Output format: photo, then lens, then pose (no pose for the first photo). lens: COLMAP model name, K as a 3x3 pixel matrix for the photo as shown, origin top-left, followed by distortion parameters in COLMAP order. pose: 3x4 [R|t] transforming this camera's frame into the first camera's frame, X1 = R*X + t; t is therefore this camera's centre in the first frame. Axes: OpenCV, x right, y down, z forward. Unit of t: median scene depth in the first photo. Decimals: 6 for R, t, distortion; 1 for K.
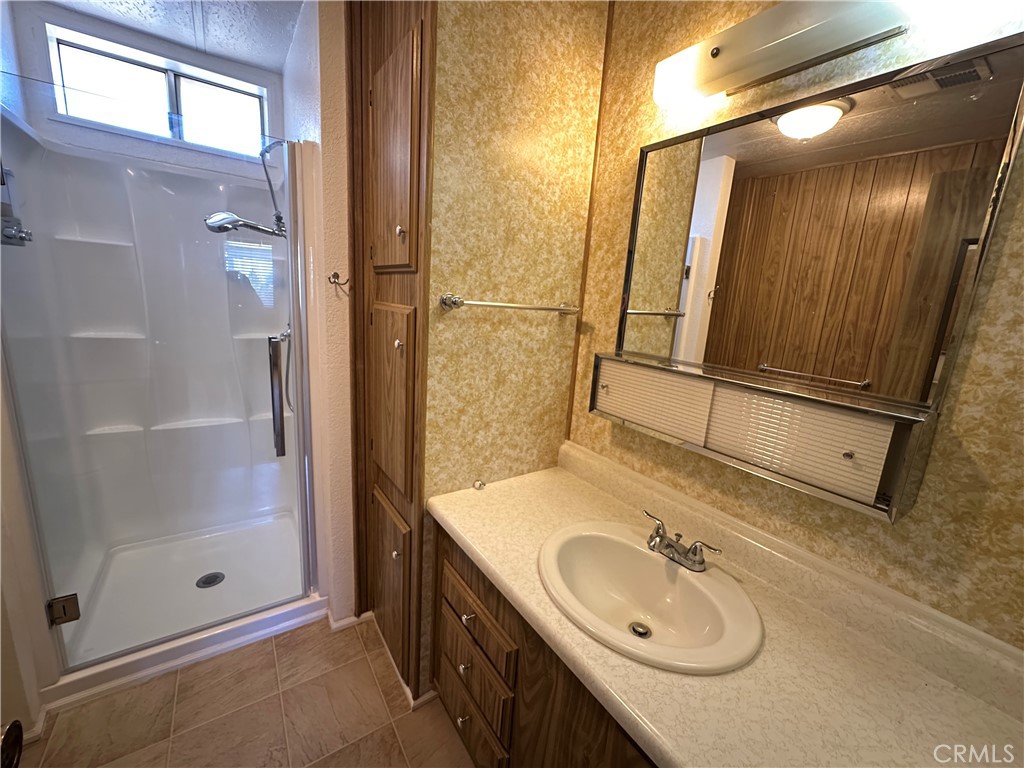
lens RADIAL K [[412.3, 0, 513.5], [0, 412.3, 385.1], [0, 0, 1]] dist [-0.004083, 0.000646]
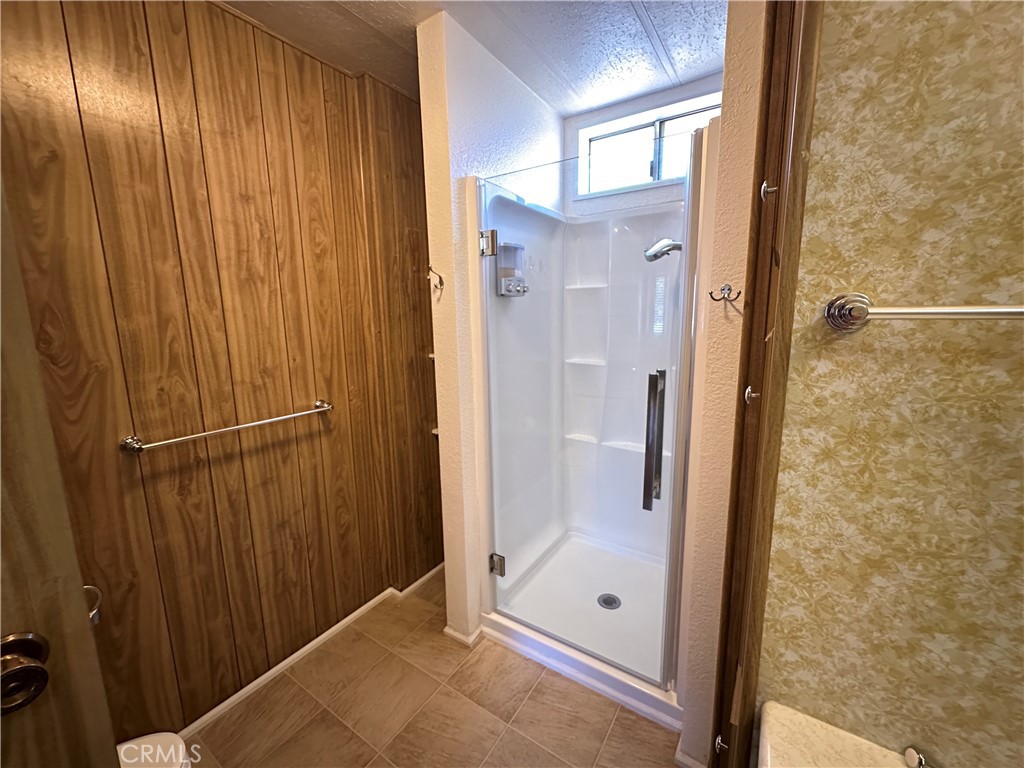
lens RADIAL K [[412.3, 0, 513.5], [0, 412.3, 385.1], [0, 0, 1]] dist [-0.004083, 0.000646]
pose [[0.375006, 0.084216, -0.923189, 0.111347], [-0.150778, 0.988145, 0.028895, -0.075970], [0.914678, 0.128361, 0.383259, 0.464039]]
